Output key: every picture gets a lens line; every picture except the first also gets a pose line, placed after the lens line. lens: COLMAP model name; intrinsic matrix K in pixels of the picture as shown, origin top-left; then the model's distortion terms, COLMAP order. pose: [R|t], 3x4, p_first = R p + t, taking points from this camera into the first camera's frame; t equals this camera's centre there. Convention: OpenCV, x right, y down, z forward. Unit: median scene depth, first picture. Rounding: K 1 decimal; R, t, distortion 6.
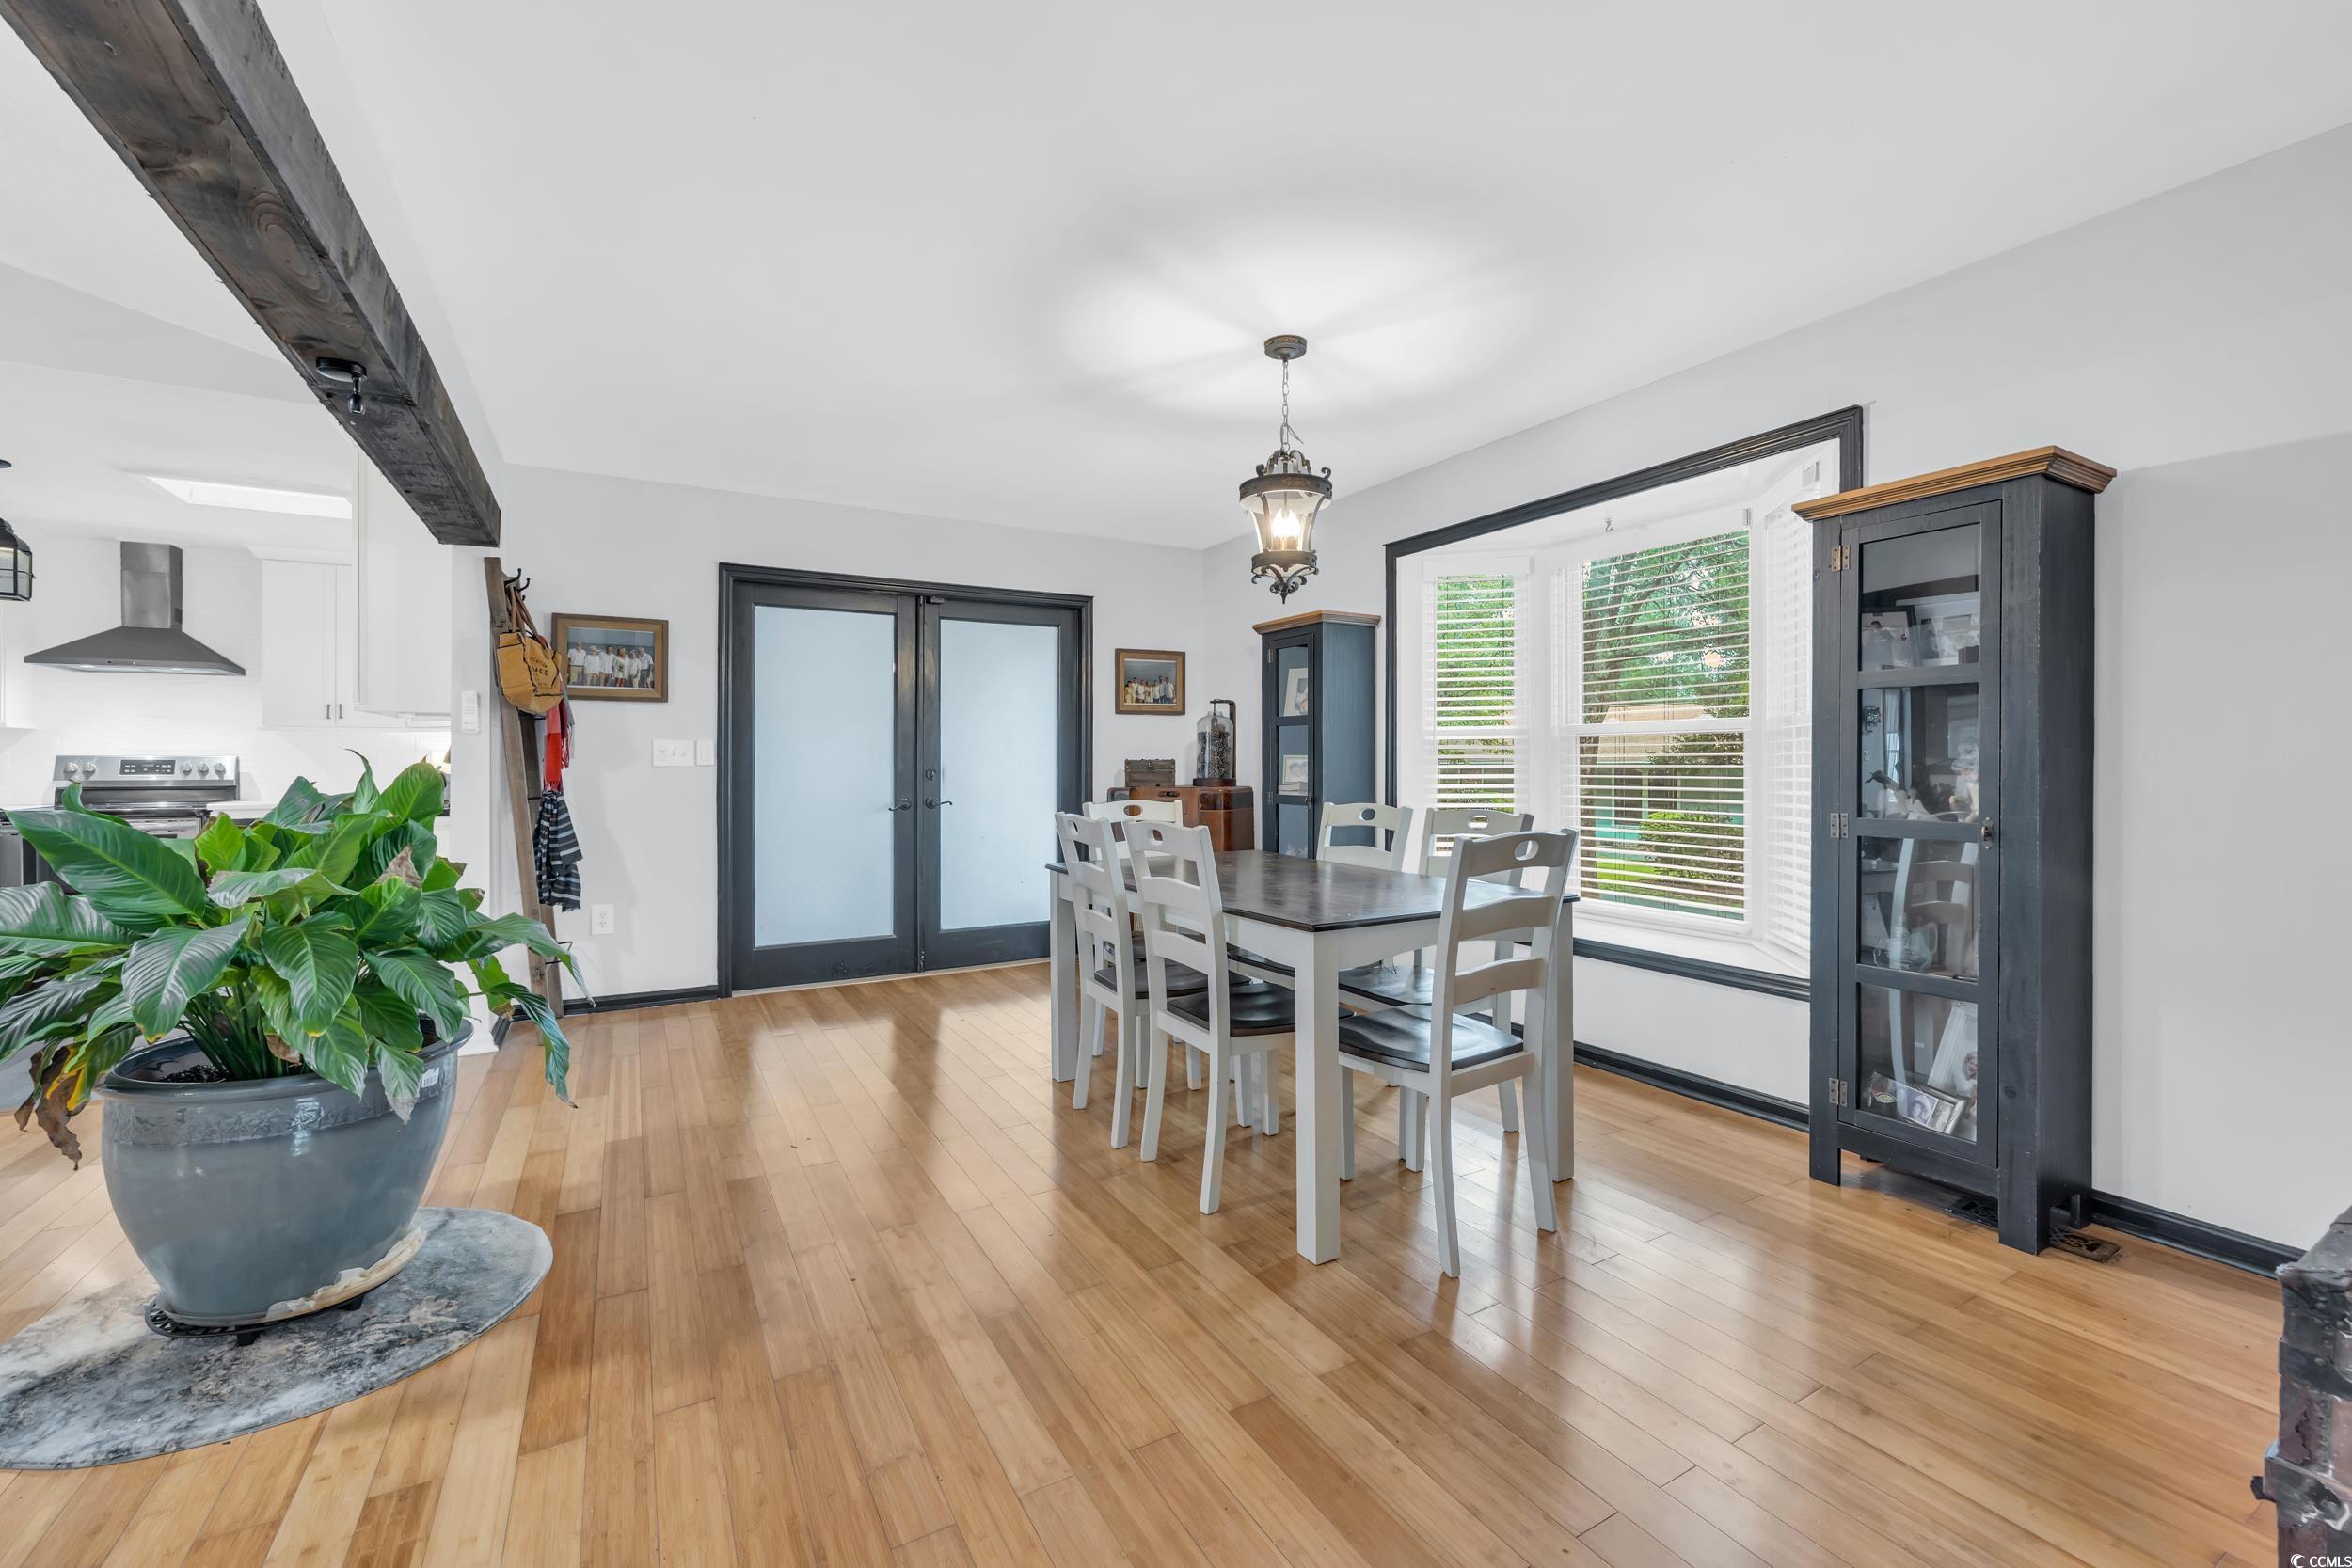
lens RADIAL K [[1004.1, 0, 1180.6], [0, 1004.1, 767.9], [0, 0, 1]] dist [0.001640, 0.000024]
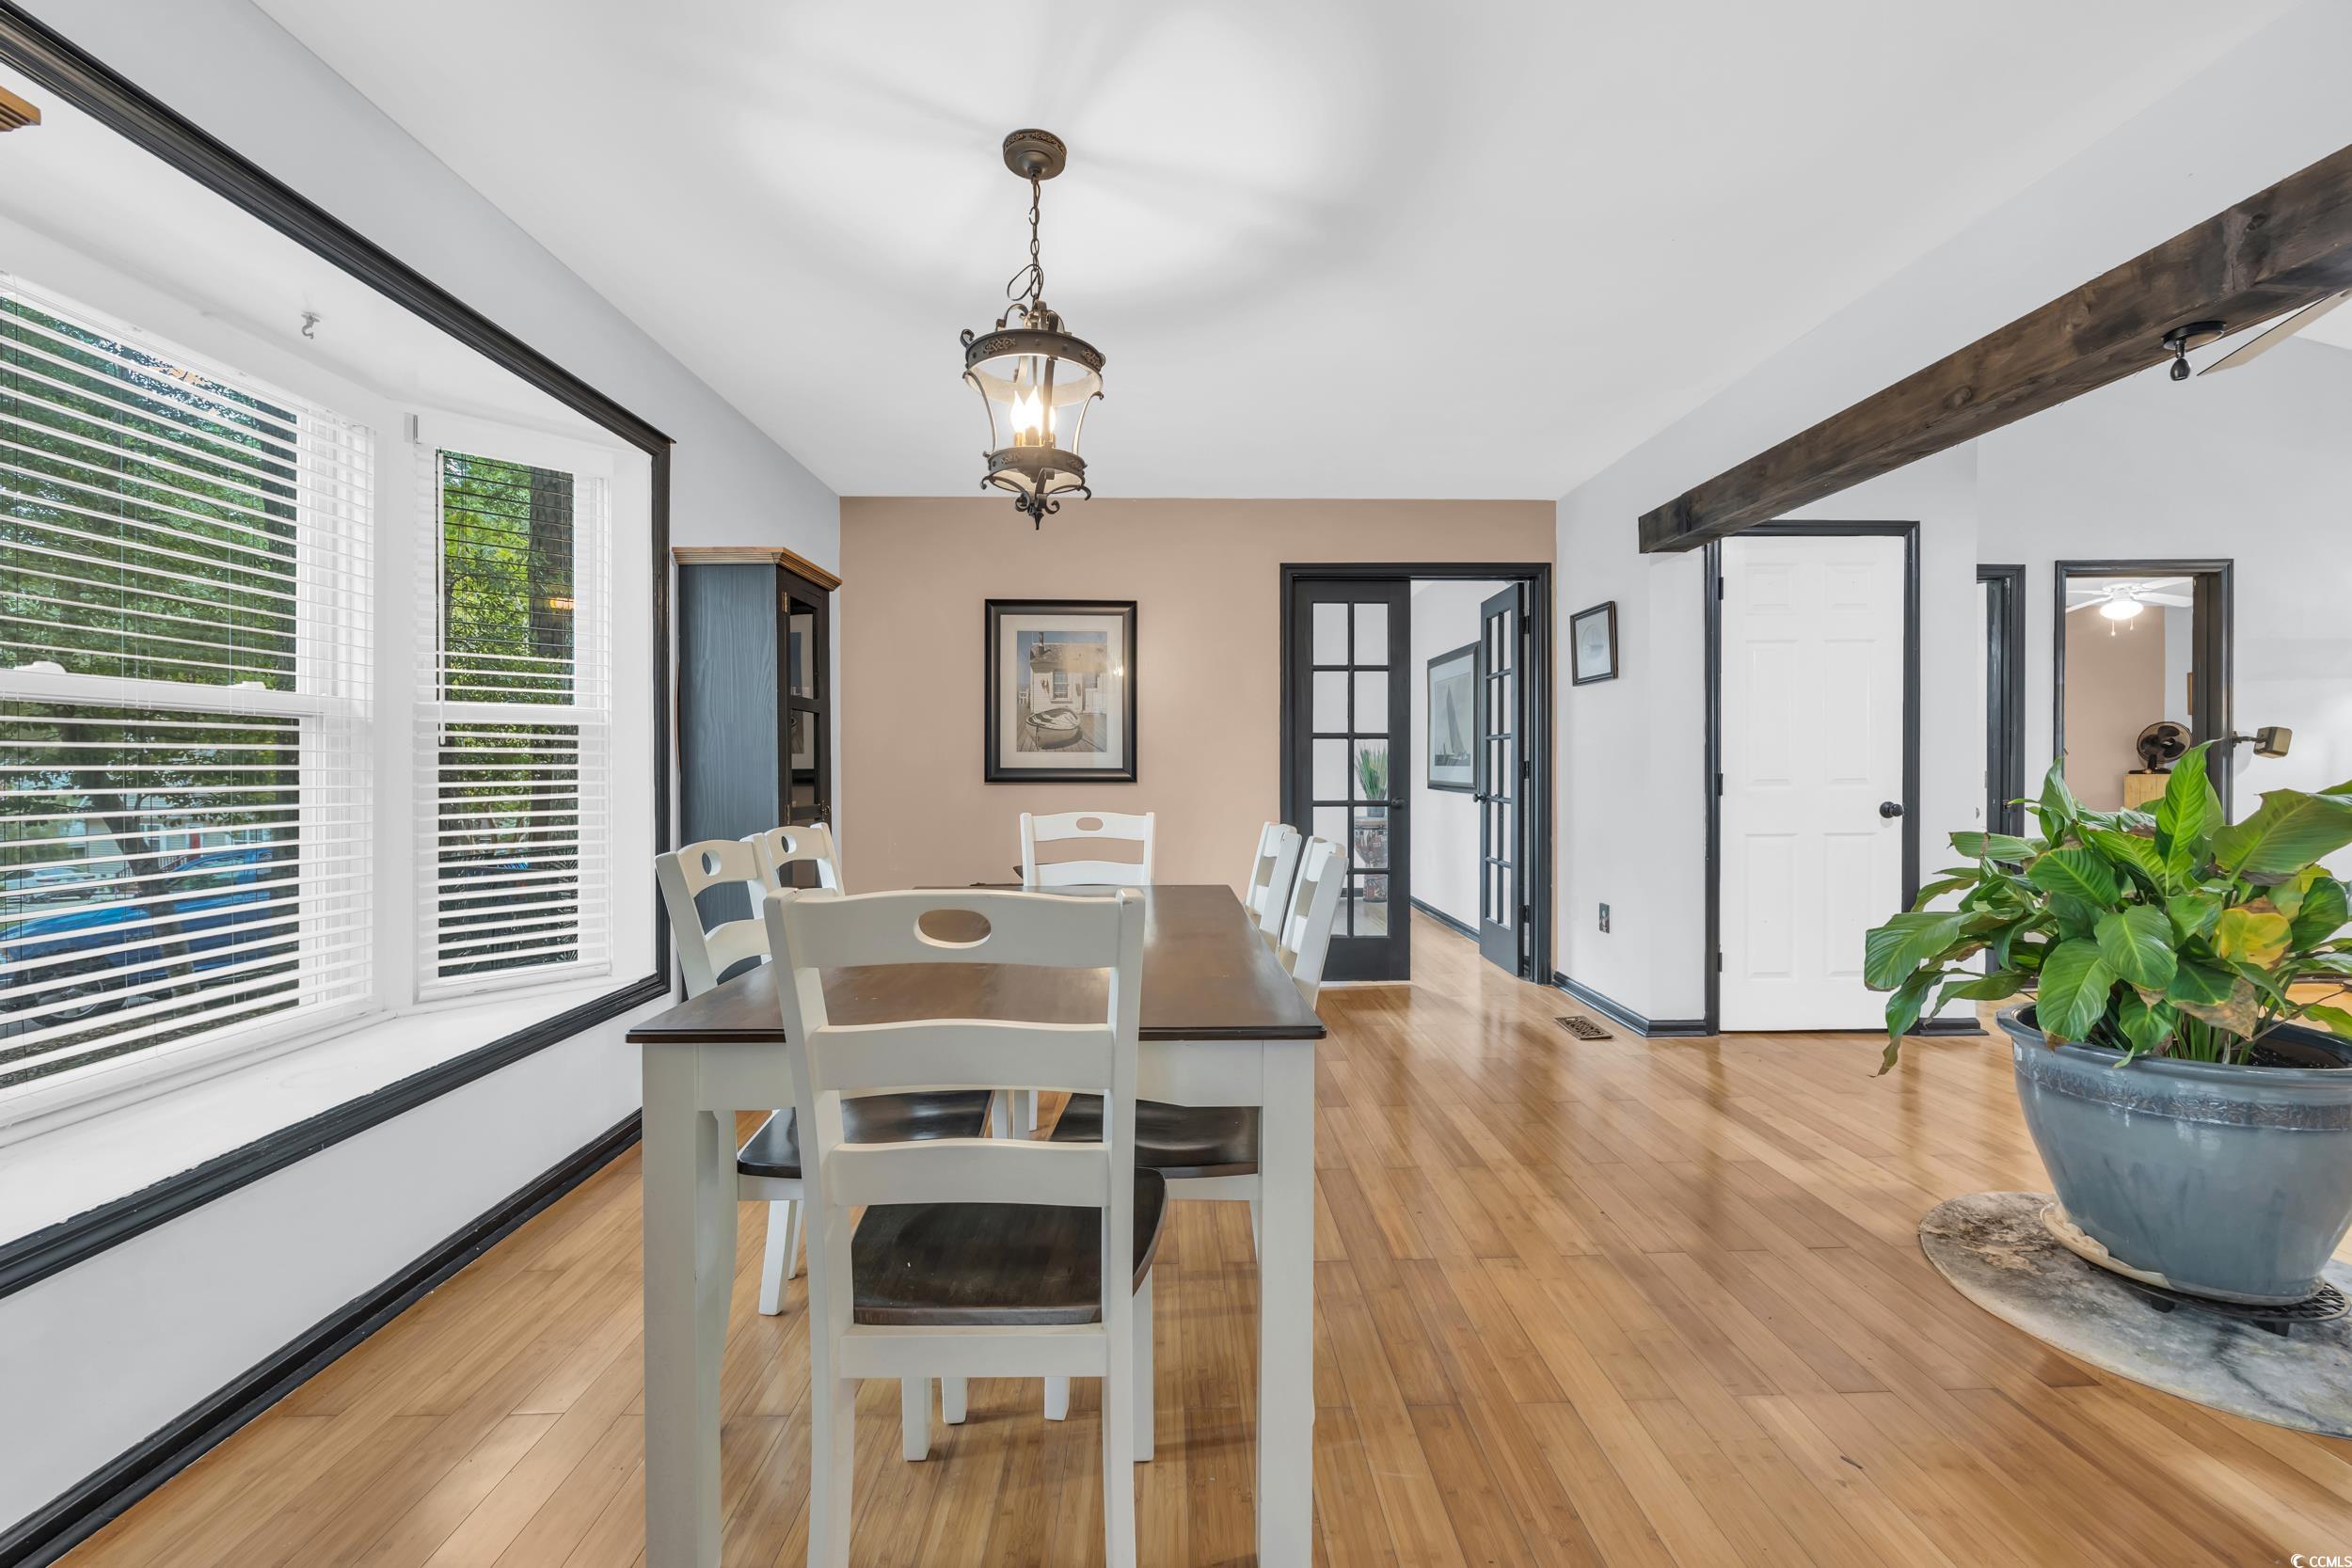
lens RADIAL K [[1004.1, 0, 1180.6], [0, 1004.1, 767.9], [0, 0, 1]] dist [0.001640, 0.000024]
pose [[-0.883983, 0.000053, 0.467520, -0.305732], [0.003345, 0.999975, 0.006211, -0.003162], [-0.467508, 0.007054, -0.883961, 1.566260]]
